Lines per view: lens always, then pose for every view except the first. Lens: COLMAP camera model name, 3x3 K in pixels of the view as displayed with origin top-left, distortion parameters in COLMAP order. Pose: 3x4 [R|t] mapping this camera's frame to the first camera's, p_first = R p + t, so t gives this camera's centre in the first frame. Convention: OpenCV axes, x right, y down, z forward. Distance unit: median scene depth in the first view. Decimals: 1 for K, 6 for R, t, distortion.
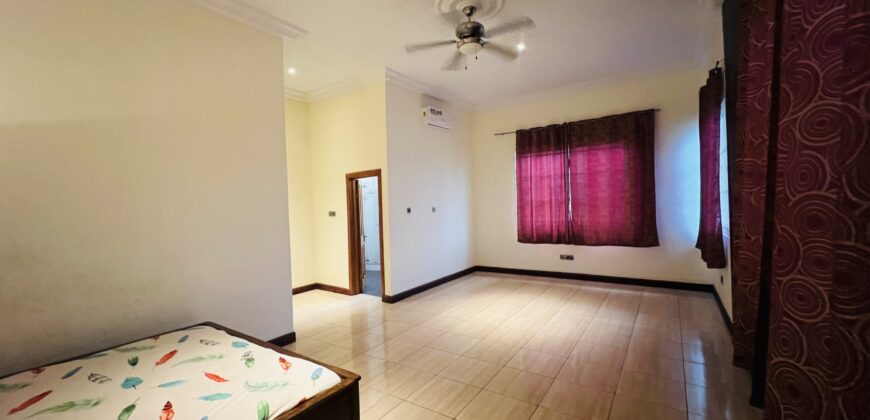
lens RADIAL K [[347.2, 0, 435.3], [0, 347.2, 206.3], [0, 0, 1]] dist [-0.002359, 0.000260]
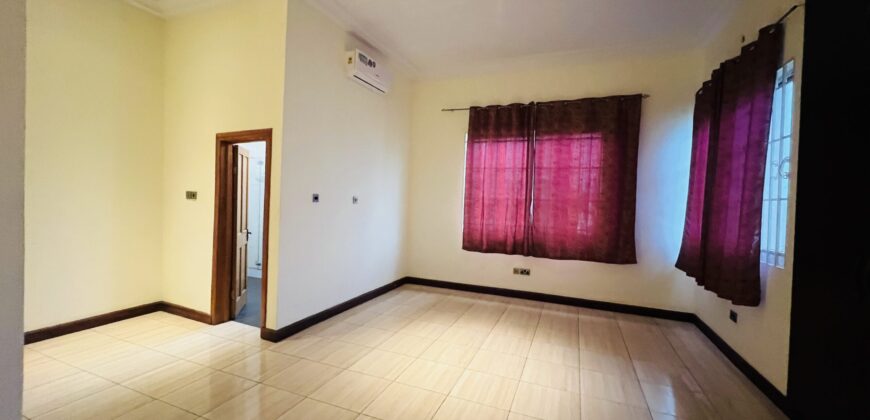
lens RADIAL K [[347.2, 0, 435.3], [0, 347.2, 206.3], [0, 0, 1]] dist [-0.002359, 0.000260]
pose [[0.975574, 0.065958, 0.209533, 0.008407], [-0.067505, 0.997719, 0.000228, 0.011042], [-0.209040, -0.014367, 0.977802, 0.272296]]
